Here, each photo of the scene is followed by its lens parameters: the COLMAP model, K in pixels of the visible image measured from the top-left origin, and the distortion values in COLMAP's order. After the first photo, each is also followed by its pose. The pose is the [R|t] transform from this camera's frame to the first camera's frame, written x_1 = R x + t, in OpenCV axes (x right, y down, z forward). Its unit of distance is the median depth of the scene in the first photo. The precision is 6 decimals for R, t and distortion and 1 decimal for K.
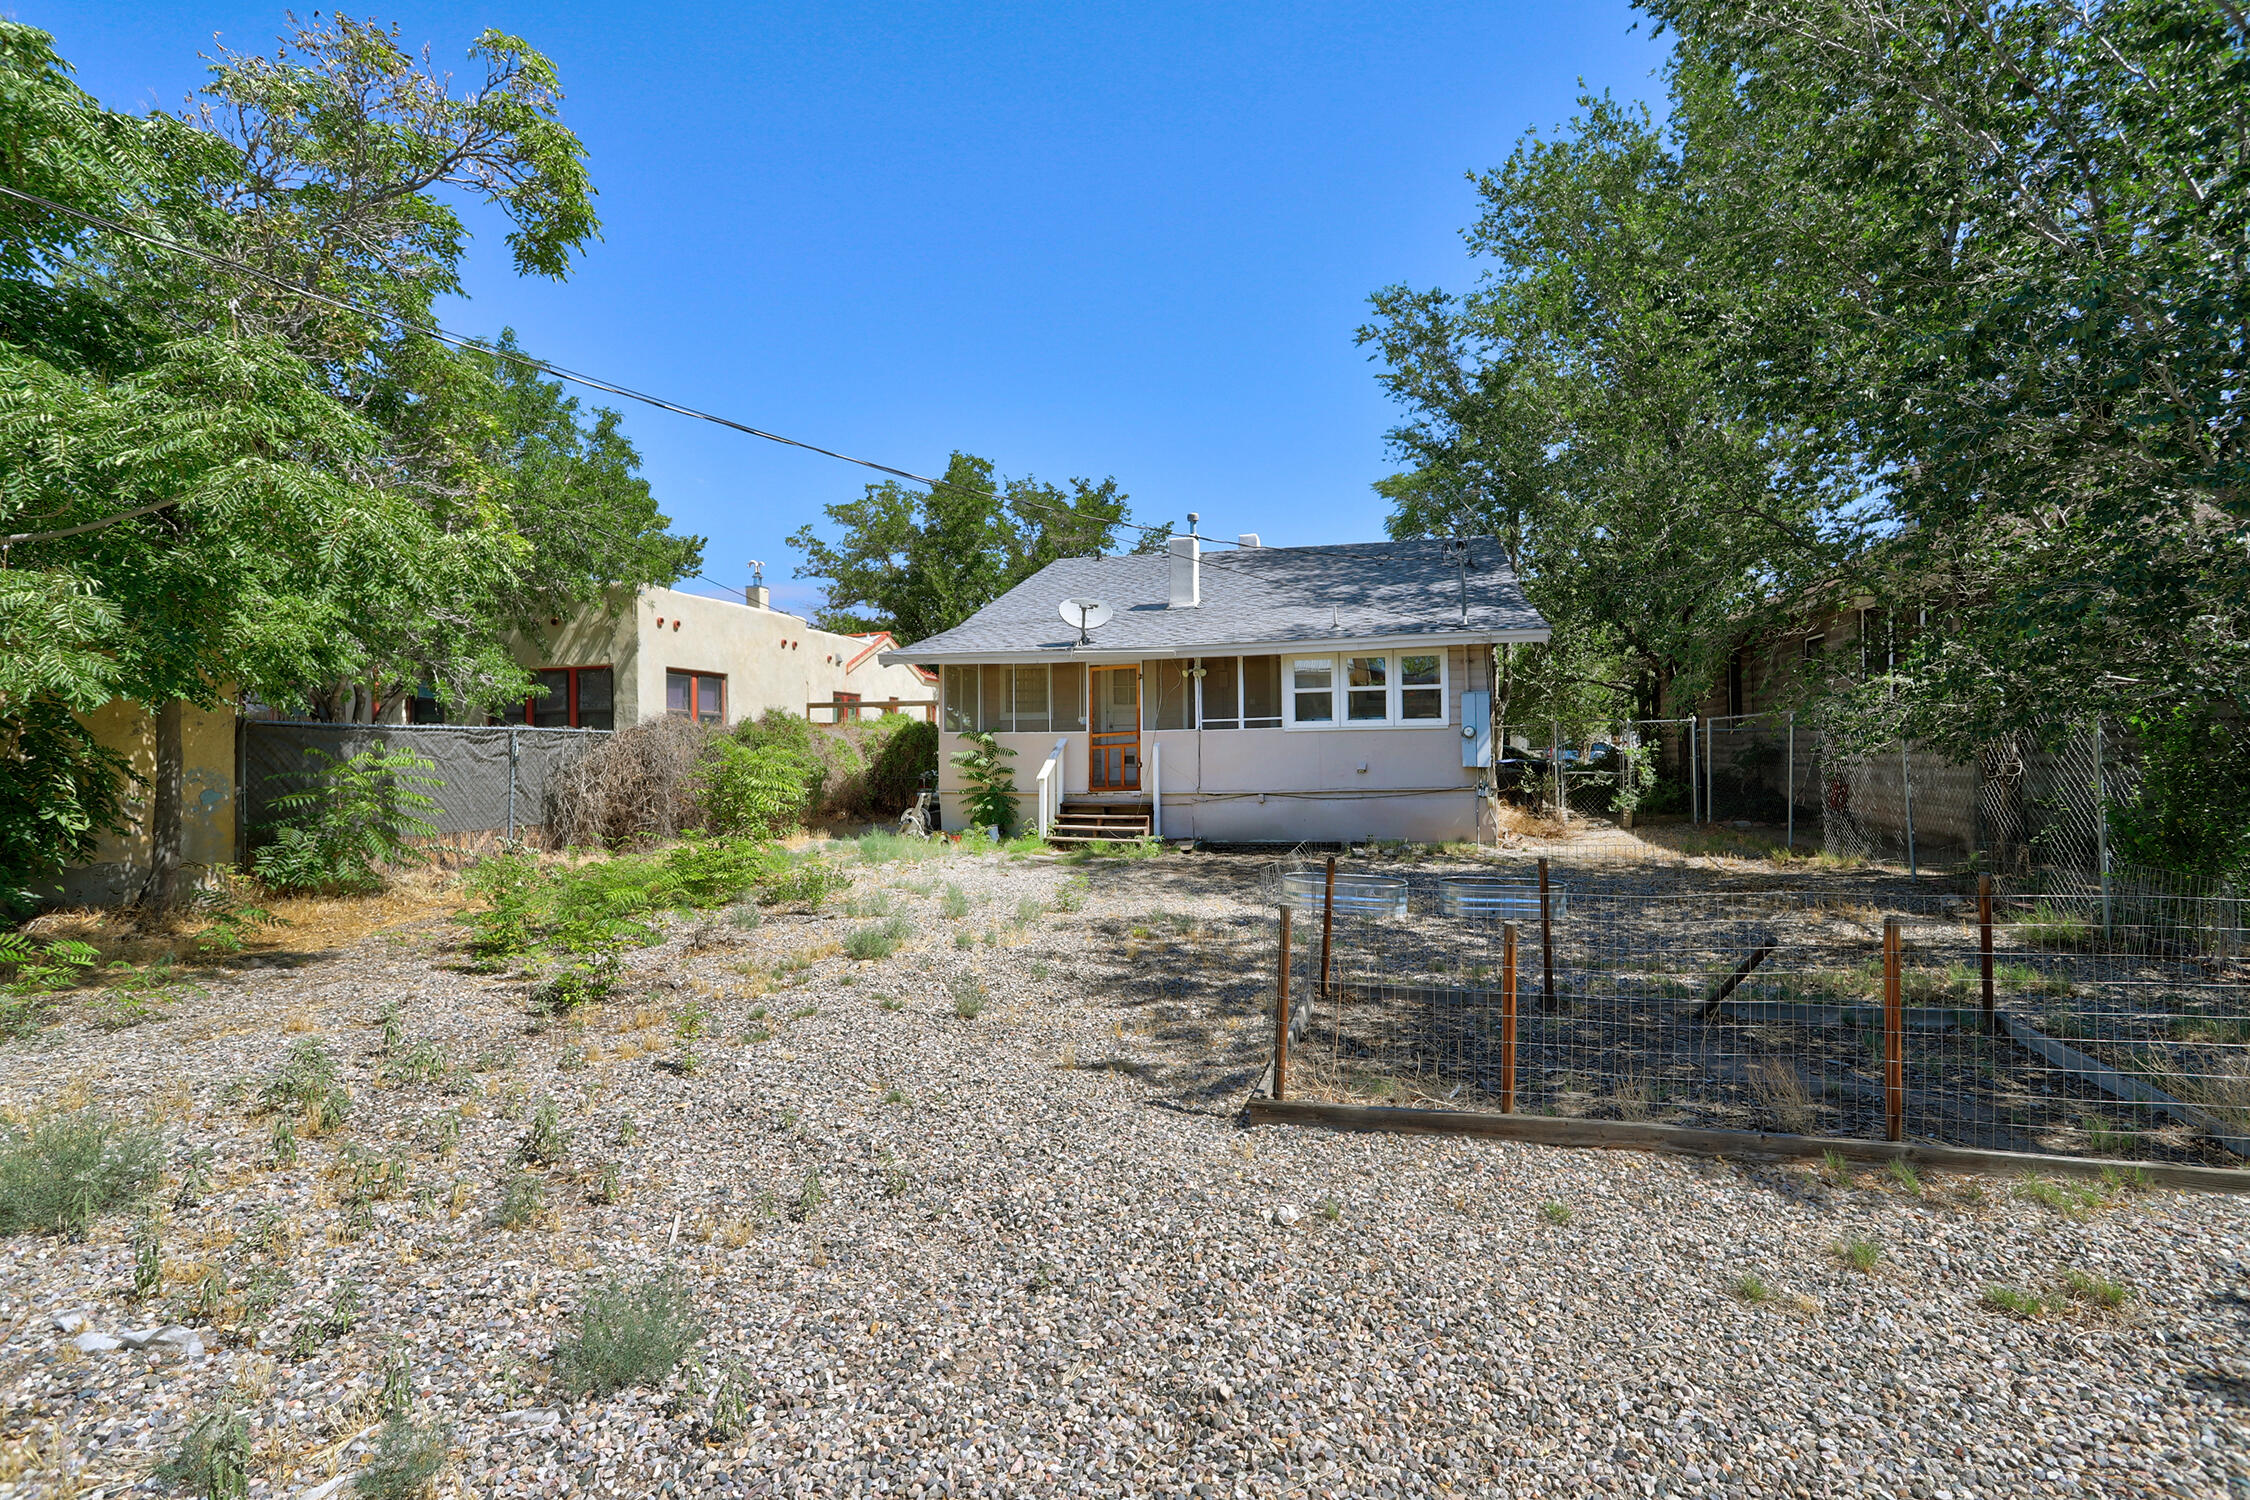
lens RADIAL K [[1065.3, 0, 1125.0], [0, 1065.3, 750.0], [0, 0, 1]] dist [0.001033, 0.000025]
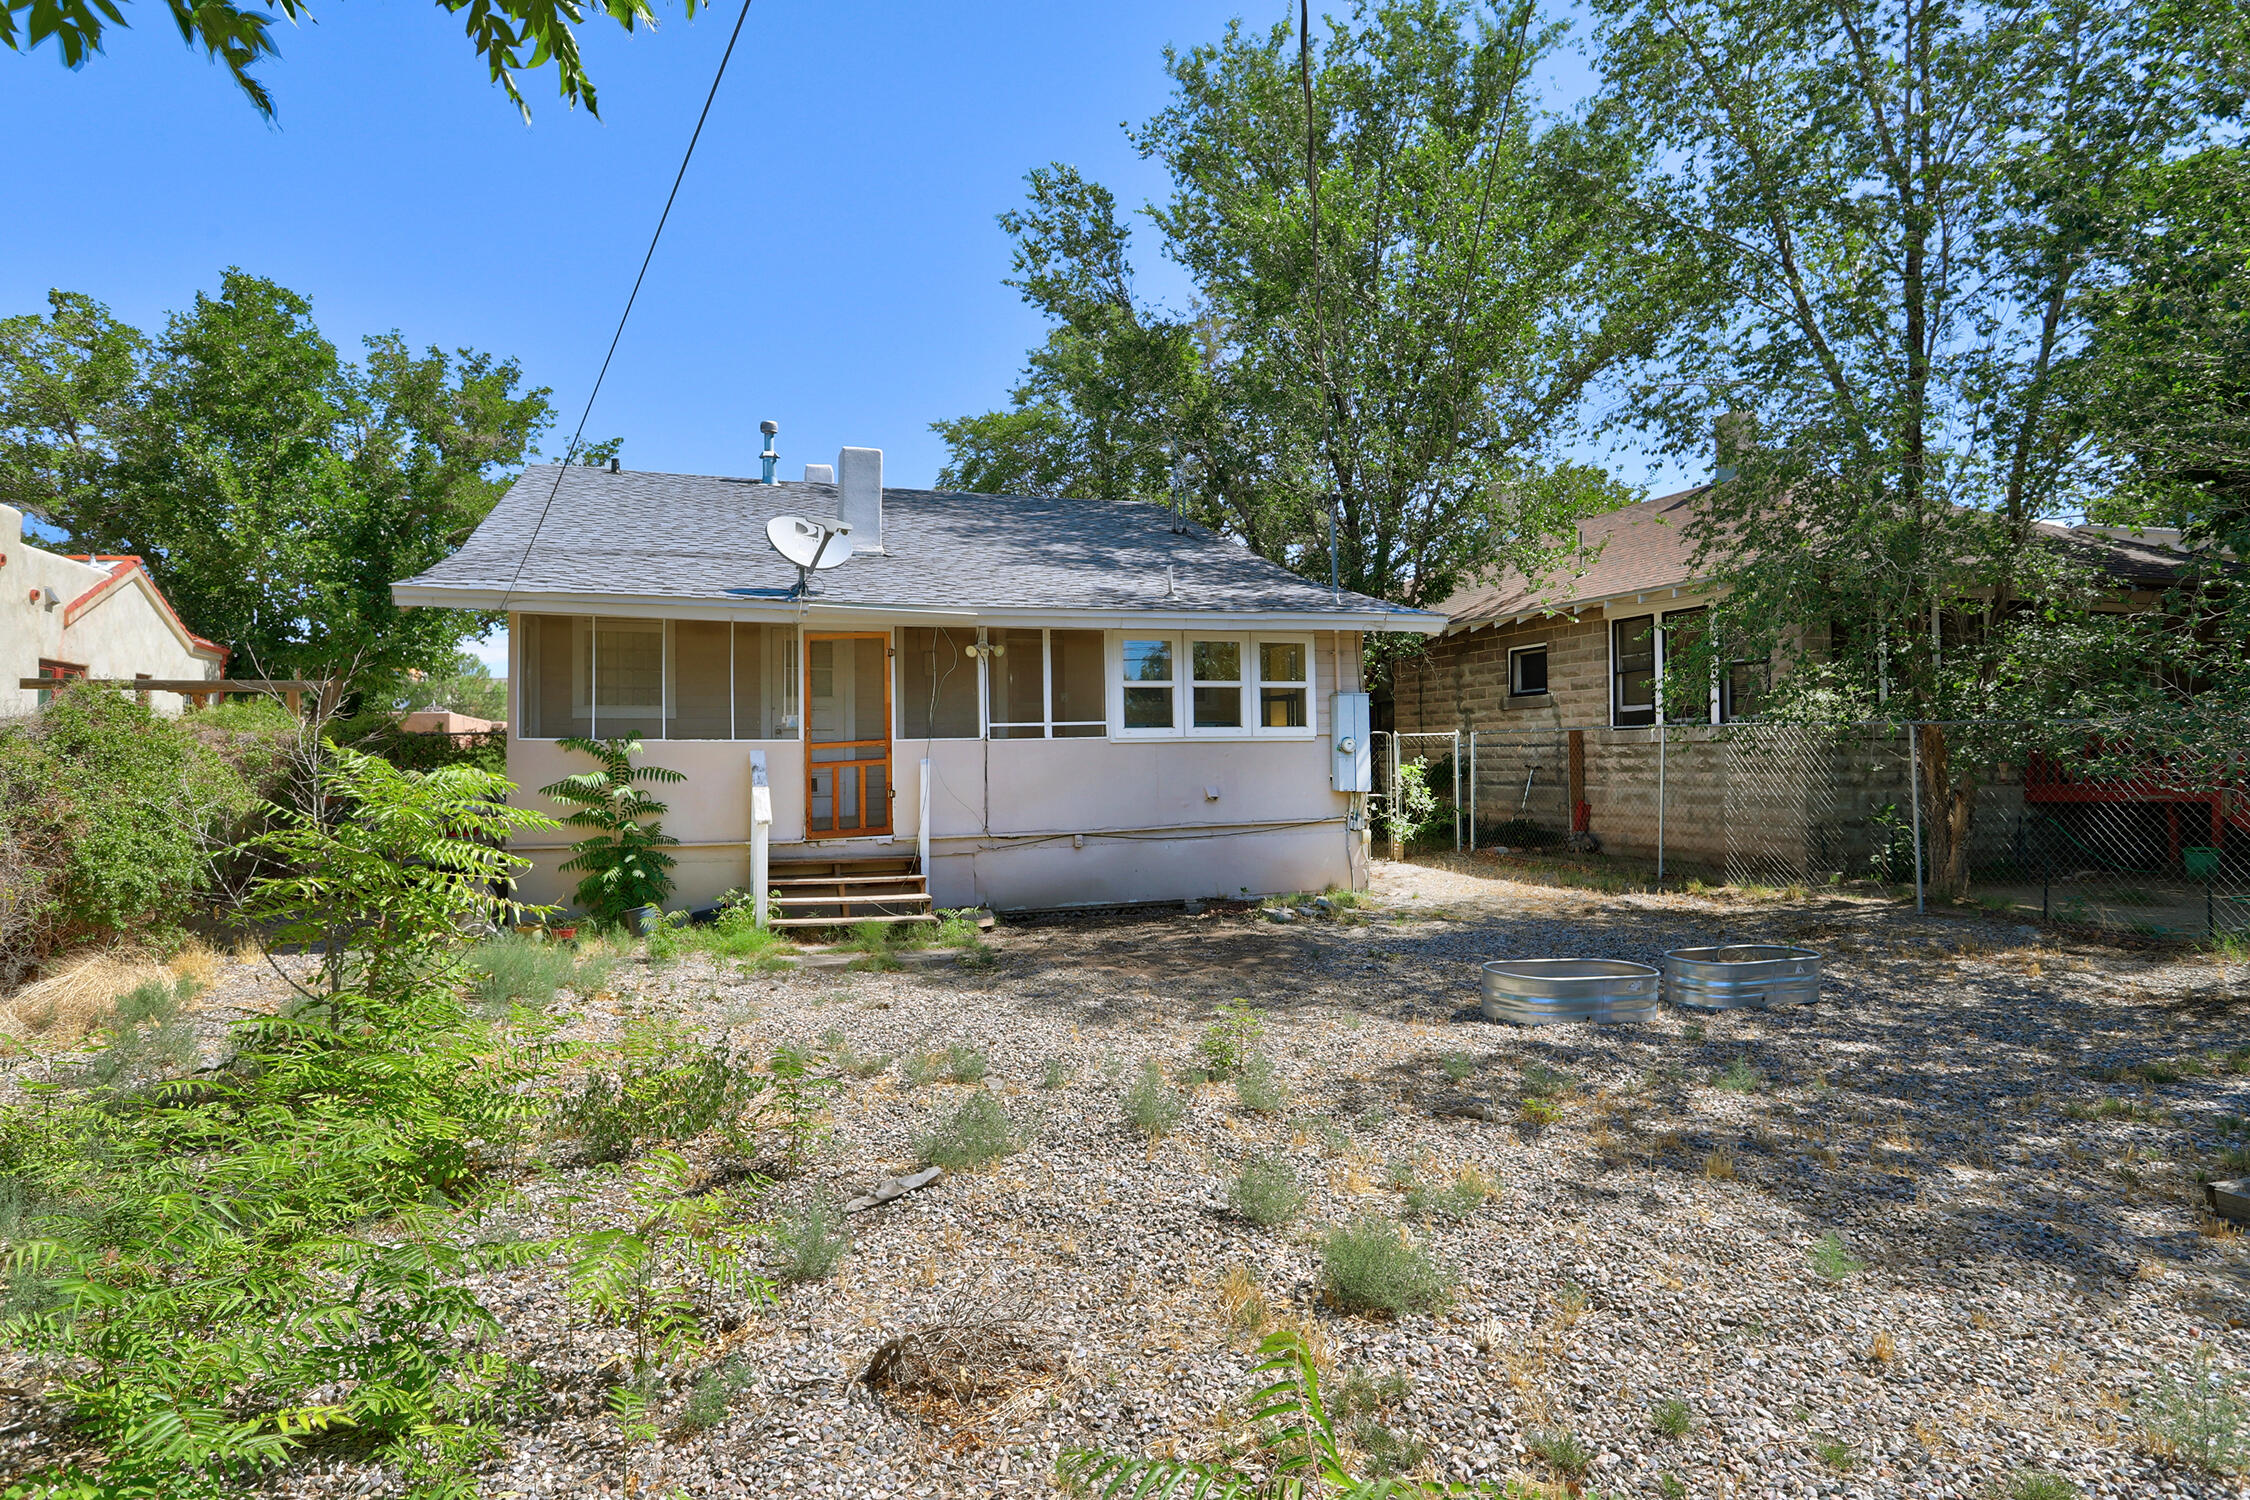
lens RADIAL K [[1223.3, 0, 1125.0], [0, 1223.3, 750.0], [0, 0, 1]] dist [-0.005129, -0.000015]
pose [[0.827231, 0.005213, 0.561838, -0.277342], [0.001134, 0.999939, -0.010947, -0.003792], [-0.561861, 0.009693, 0.827175, 0.333548]]
